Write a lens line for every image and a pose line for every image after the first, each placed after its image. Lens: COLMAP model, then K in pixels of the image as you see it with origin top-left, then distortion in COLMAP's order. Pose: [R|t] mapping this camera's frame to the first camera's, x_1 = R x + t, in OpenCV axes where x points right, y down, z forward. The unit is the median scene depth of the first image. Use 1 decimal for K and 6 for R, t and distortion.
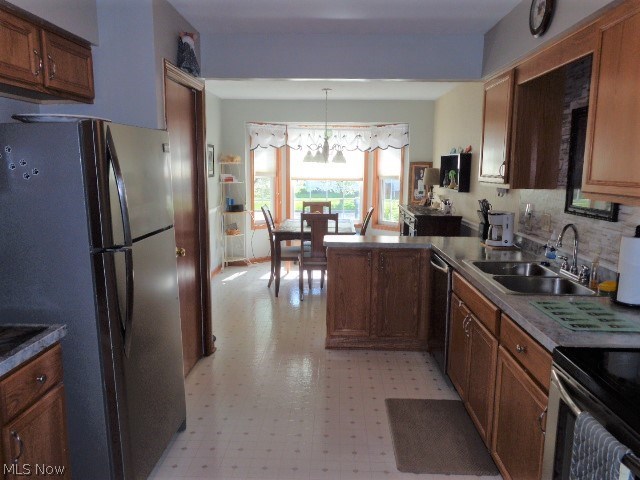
lens RADIAL K [[476.9, 0, 320.0], [0, 476.9, 240.0], [0, 0, 1]] dist [-0.009544, -0.011162]
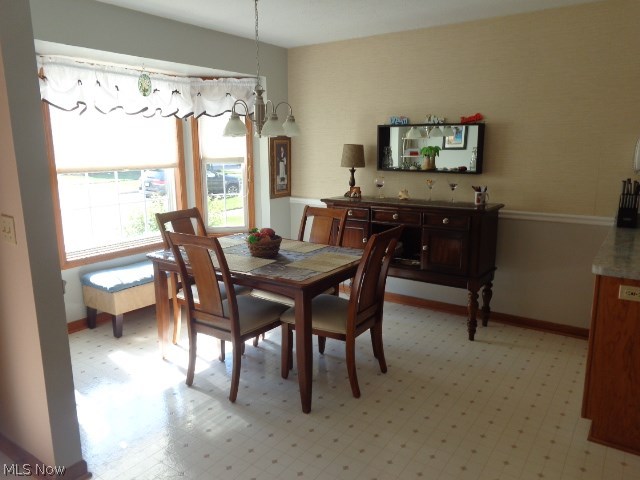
lens RADIAL K [[476.9, 0, 320.0], [0, 476.9, 240.0], [0, 0, 1]] dist [-0.009544, -0.011162]
pose [[0.526125, -0.187088, 0.829573, -0.347390], [0.141930, 0.981136, 0.131255, -0.092848], [-0.838480, 0.048684, 0.542754, 0.551724]]
